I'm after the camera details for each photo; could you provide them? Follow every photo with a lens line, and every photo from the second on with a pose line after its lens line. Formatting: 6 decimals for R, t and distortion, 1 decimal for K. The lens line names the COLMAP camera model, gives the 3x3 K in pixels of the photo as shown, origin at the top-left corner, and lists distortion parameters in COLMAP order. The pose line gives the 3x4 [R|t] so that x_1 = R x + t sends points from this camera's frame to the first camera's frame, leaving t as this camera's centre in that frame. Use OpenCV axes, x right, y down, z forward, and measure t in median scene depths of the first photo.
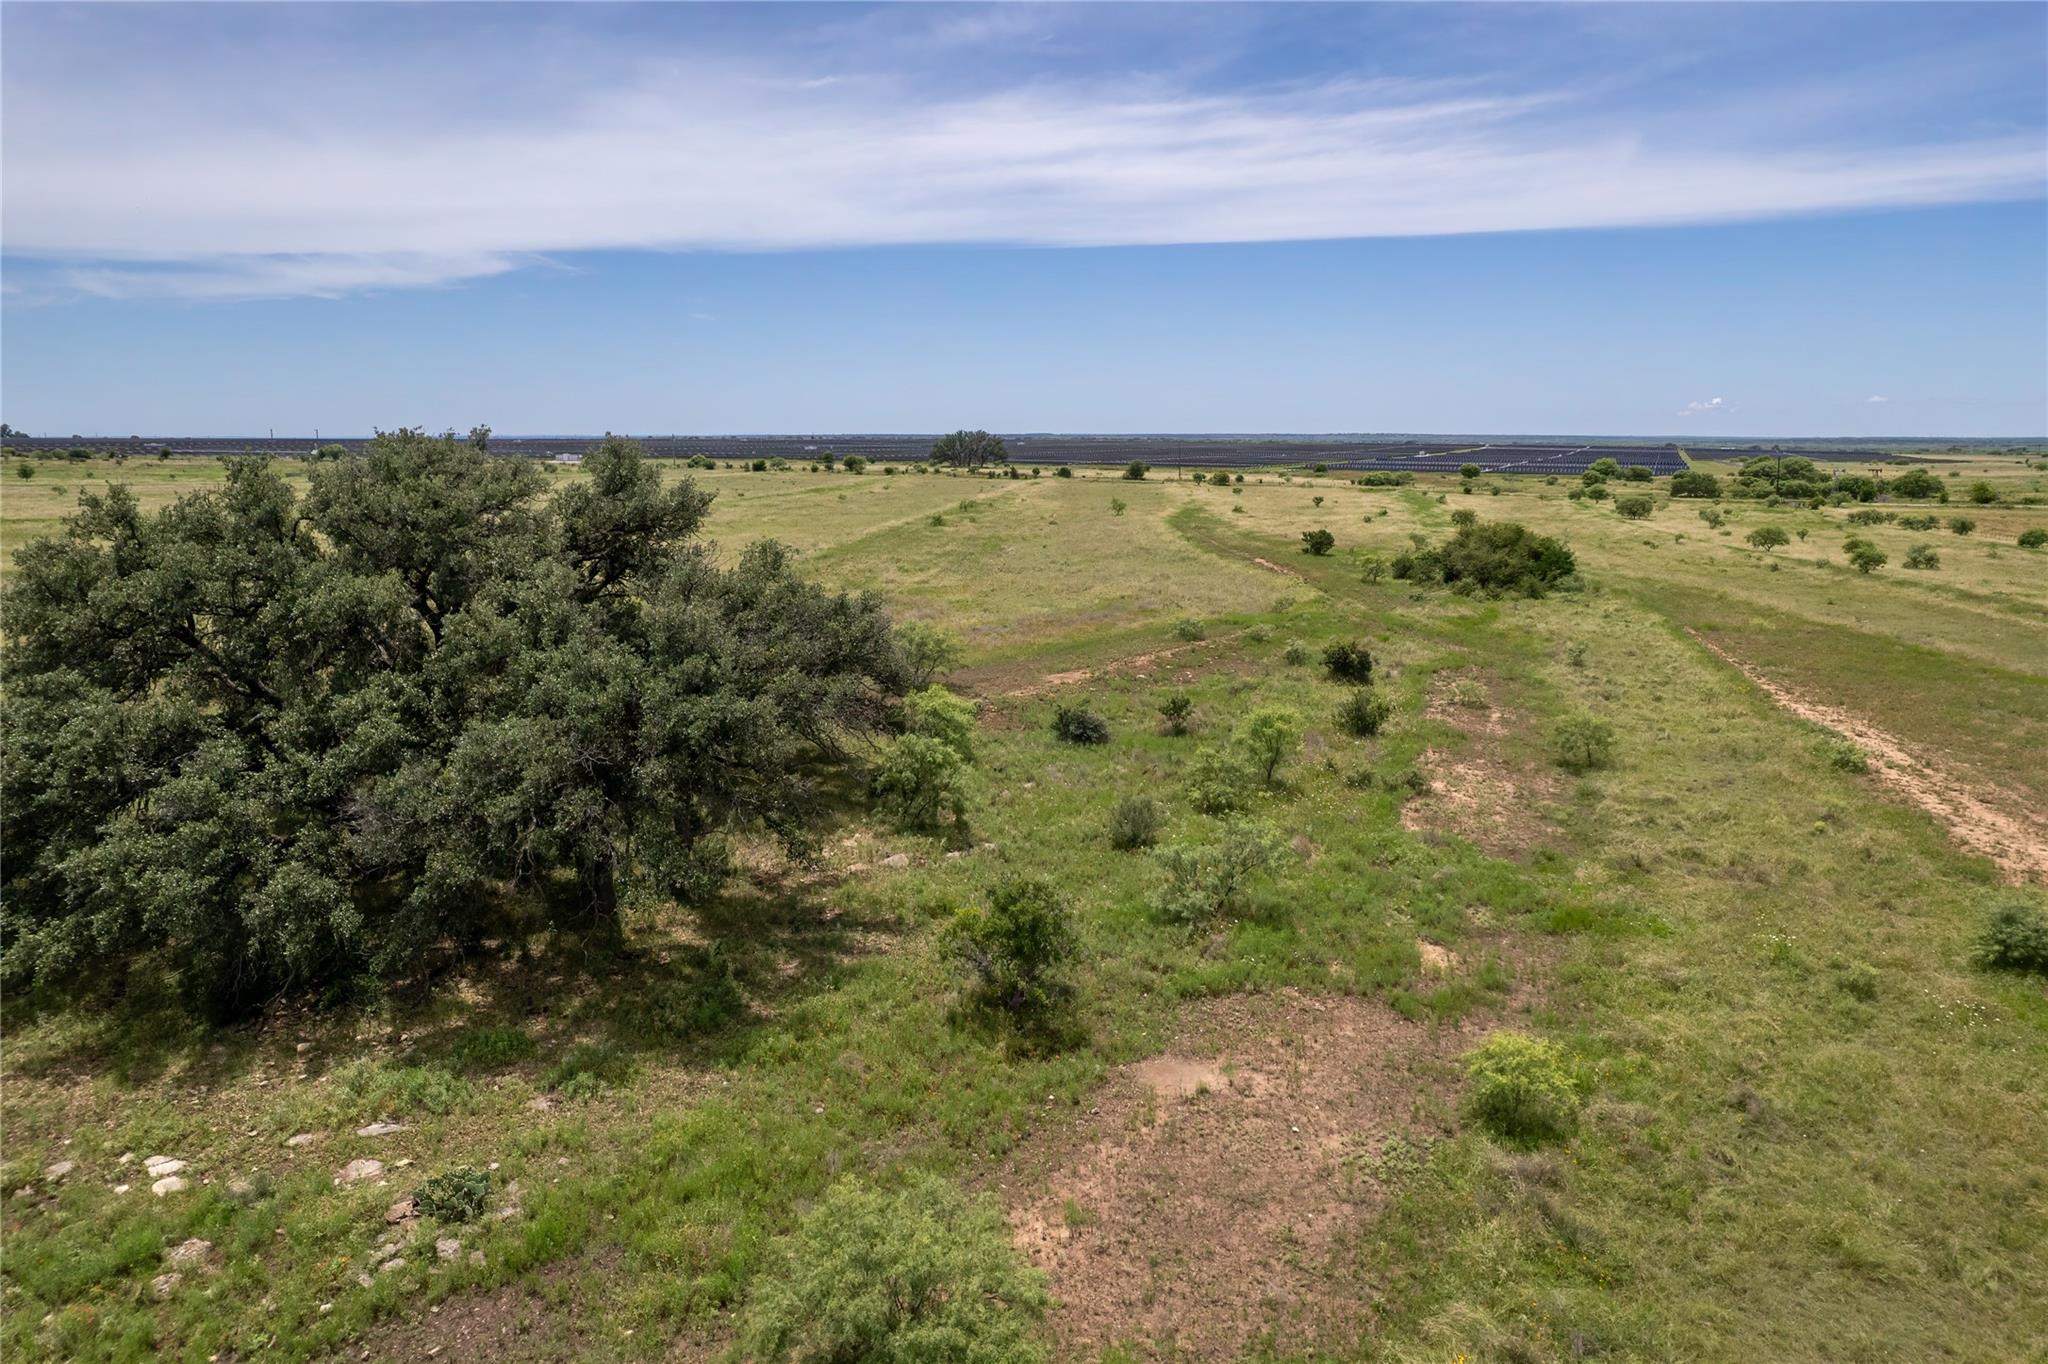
lens RADIAL K [[1323.7, 0, 1033.8], [0, 1323.7, 682.0], [0, 0, 1]] dist [-0.073403, 0.059942]
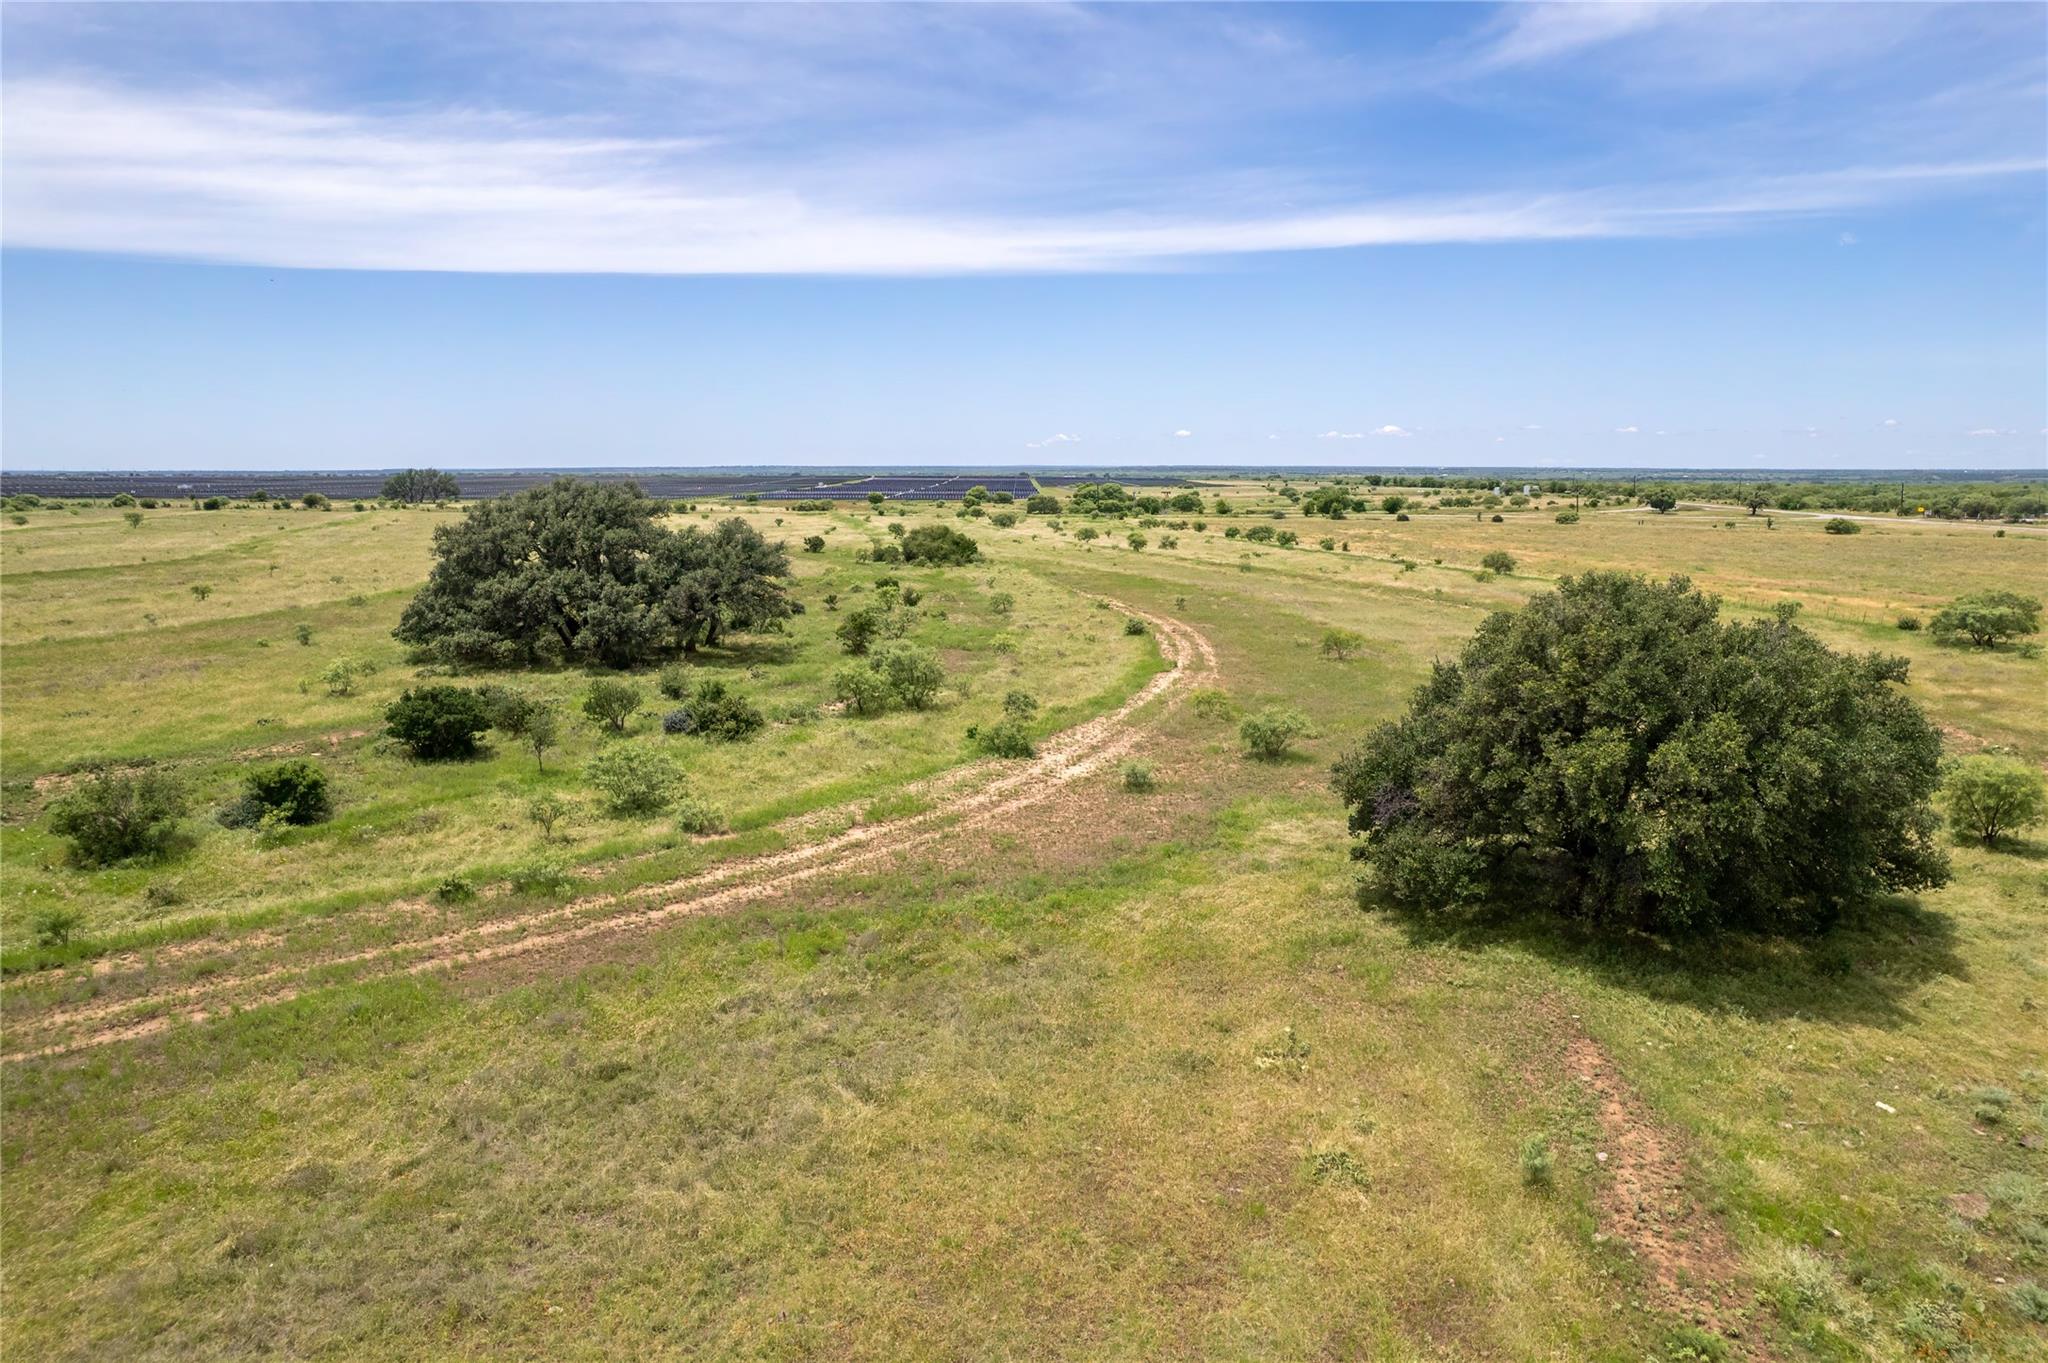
lens RADIAL K [[1323.7, 0, 1033.8], [0, 1323.7, 681.5], [0, 0, 1]] dist [-0.073403, 0.059942]
pose [[0.897973, -0.070921, 0.434298, -0.112380], [0.081520, 0.996655, -0.005799, 0.039638], [-0.432434, 0.040611, 0.900750, -0.228858]]
